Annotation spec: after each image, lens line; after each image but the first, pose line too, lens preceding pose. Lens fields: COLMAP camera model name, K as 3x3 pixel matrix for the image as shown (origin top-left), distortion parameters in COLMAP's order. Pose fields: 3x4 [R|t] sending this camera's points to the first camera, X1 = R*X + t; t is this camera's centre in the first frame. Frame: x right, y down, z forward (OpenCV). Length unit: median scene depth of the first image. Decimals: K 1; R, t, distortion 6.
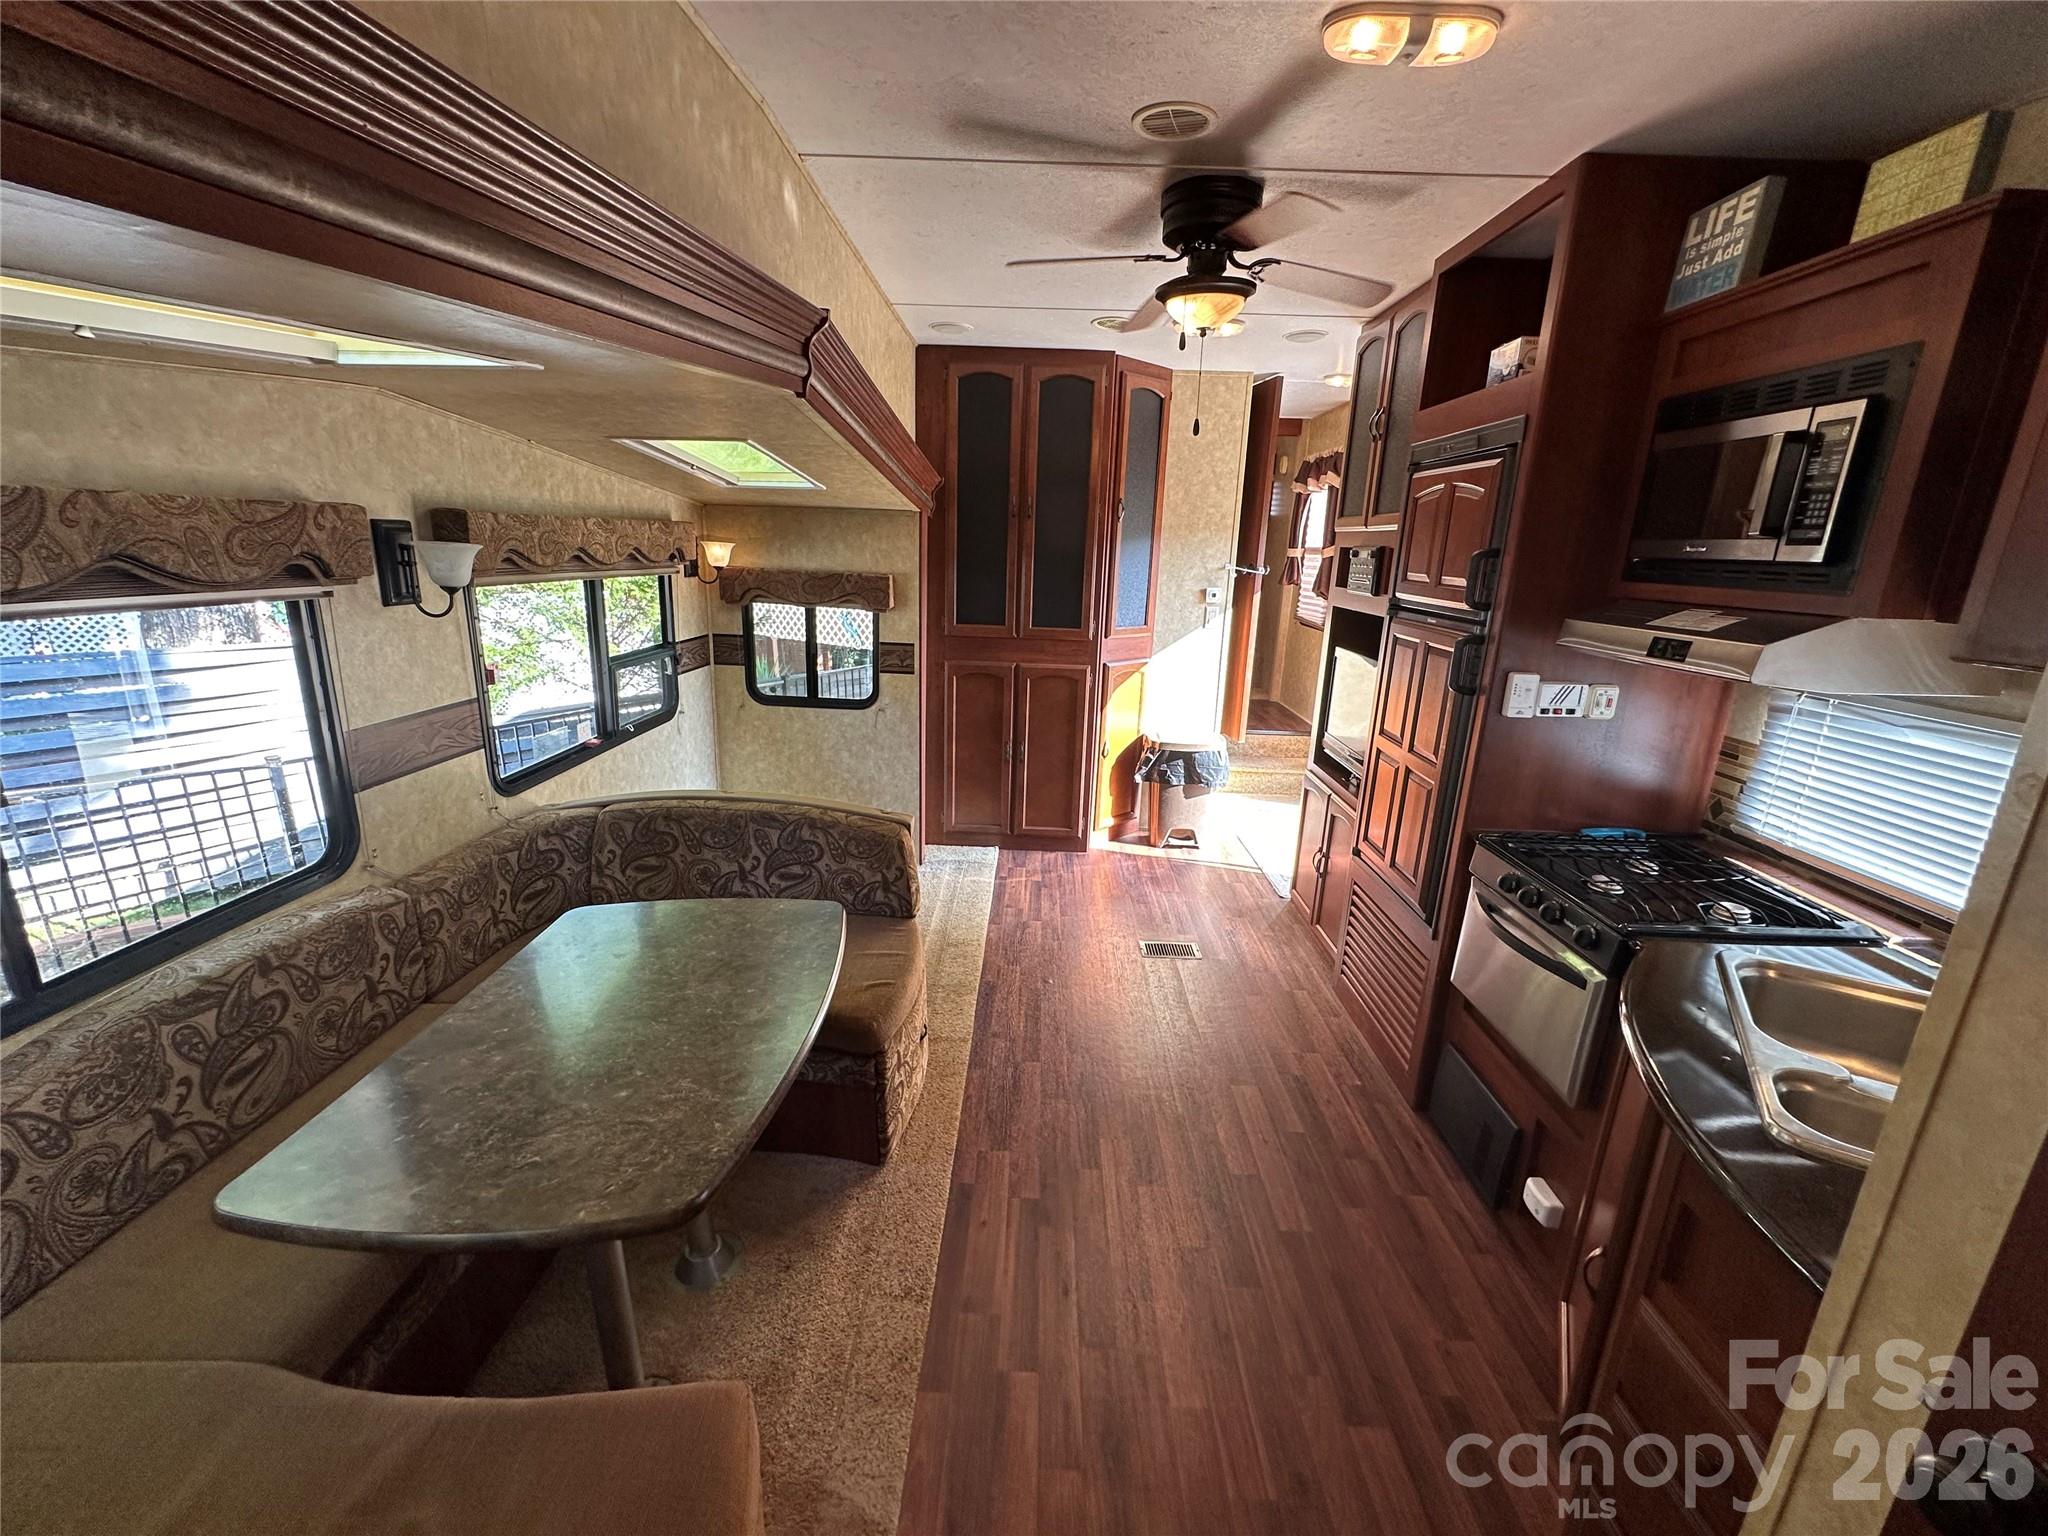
lens RADIAL K [[825.7, 0, 1029.2], [0, 825.7, 765.1], [0, 0, 1]] dist [-0.002871, 0.001514]
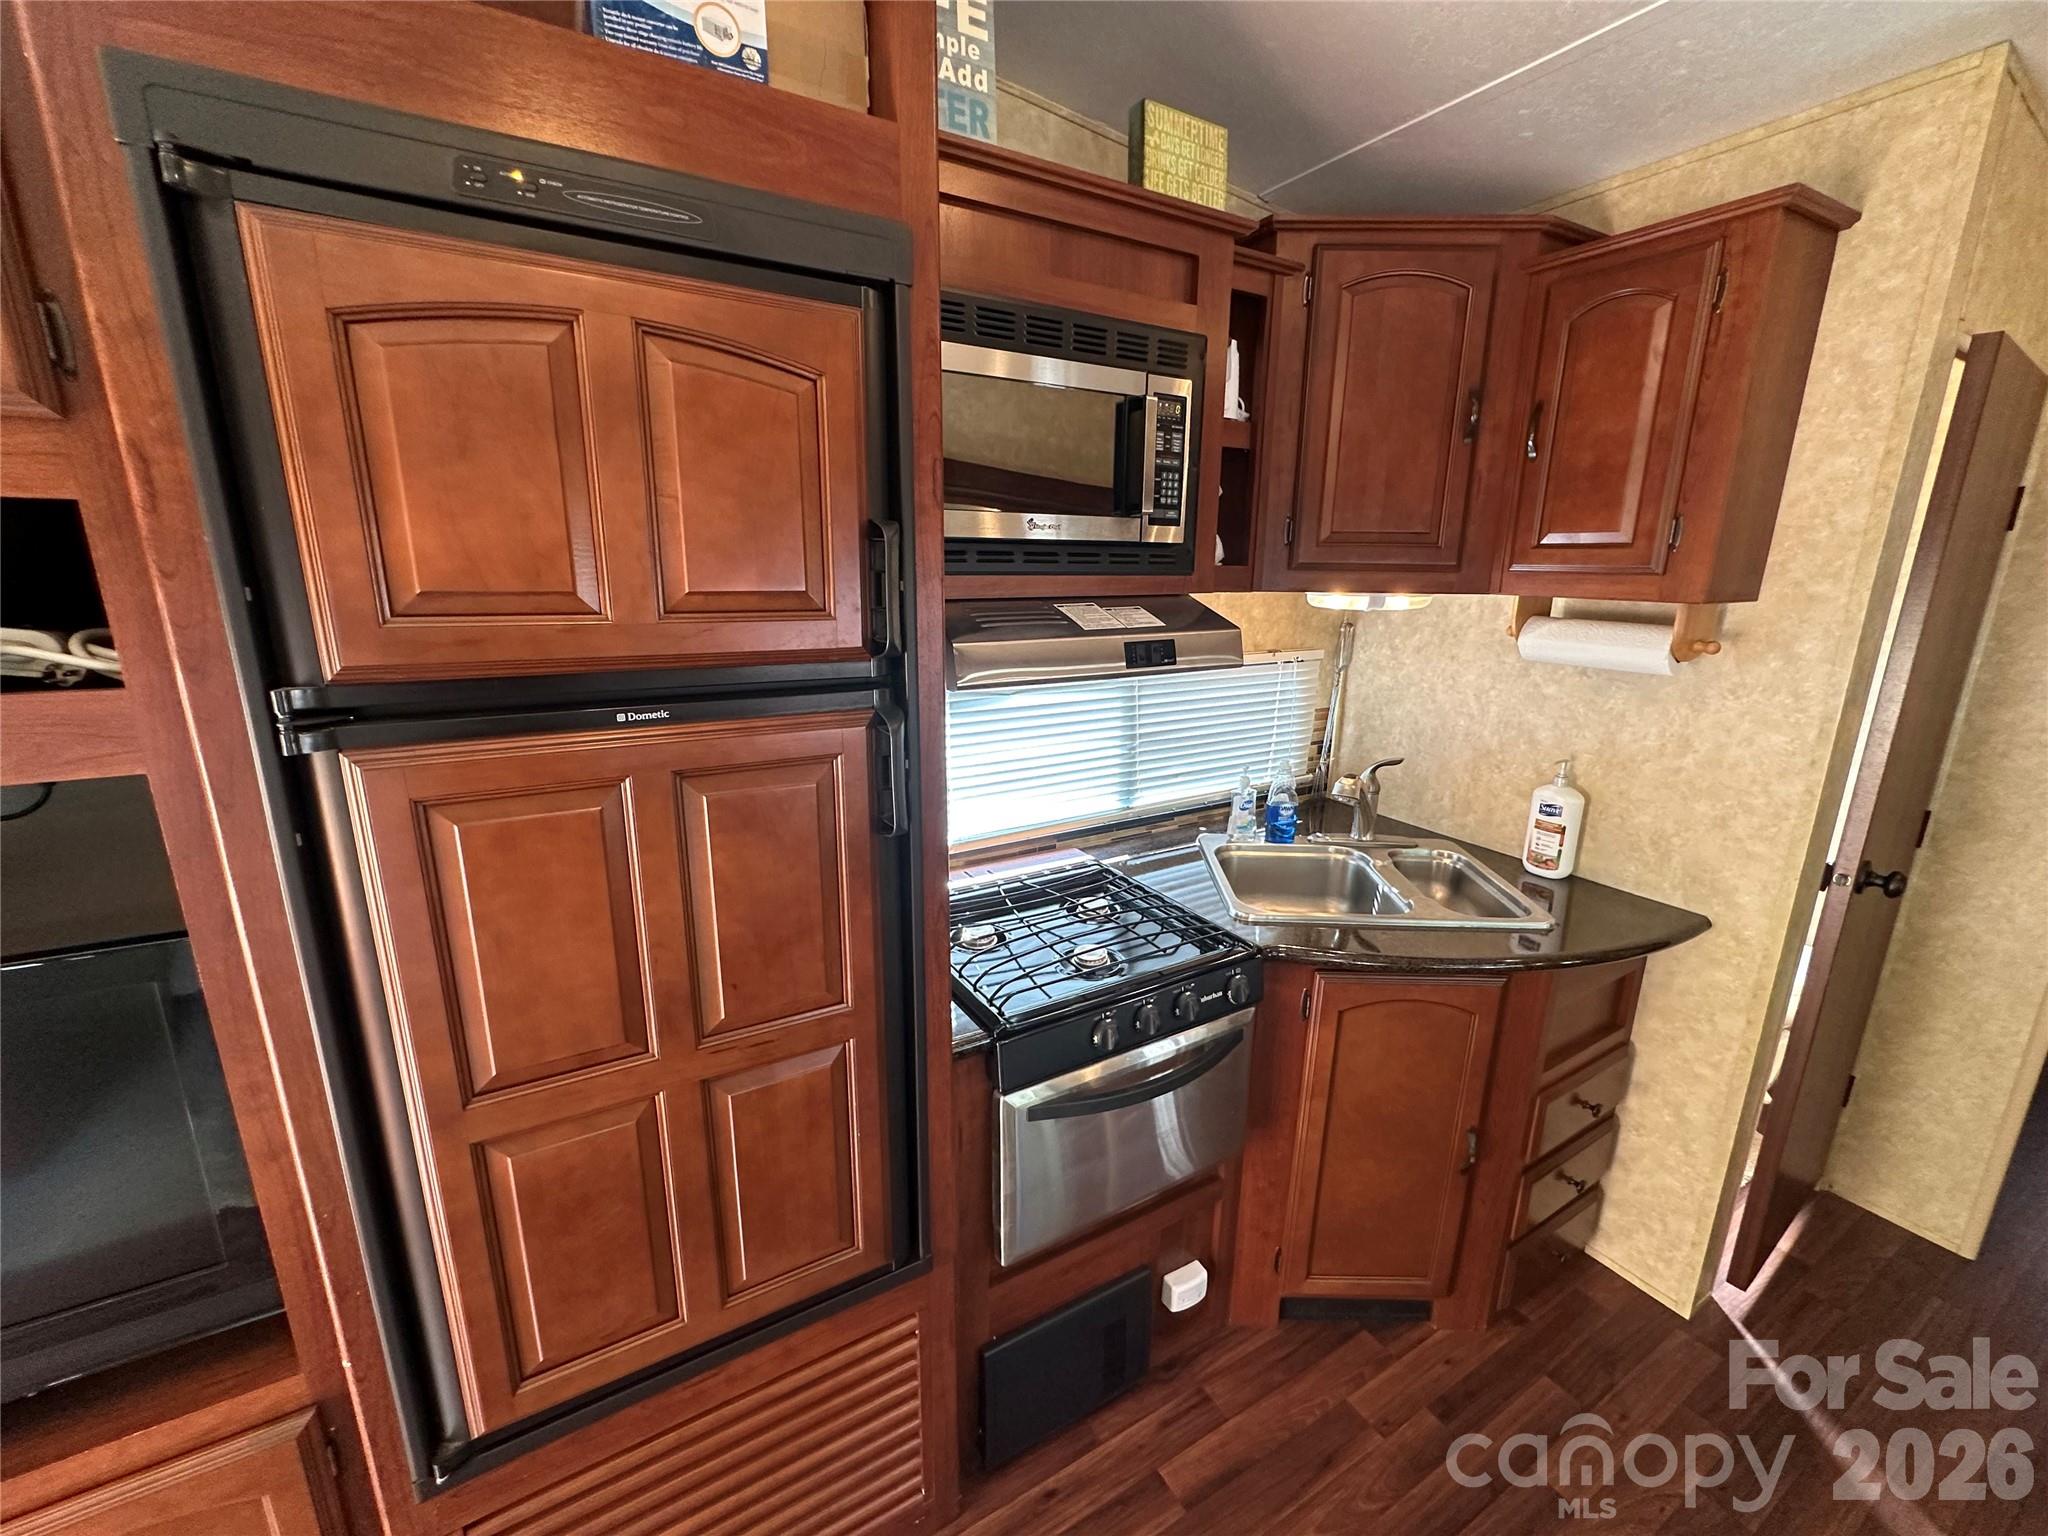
lens RADIAL K [[825.7, 0, 1020.1], [0, 825.7, 761.4], [0, 0, 1]] dist [-0.002871, 0.001514]
pose [[-0.515468, -0.237605, 0.823308, 0.150518], [0.196967, 0.902209, 0.383695, -0.379041], [-0.833965, 0.359947, -0.418260, 1.478148]]
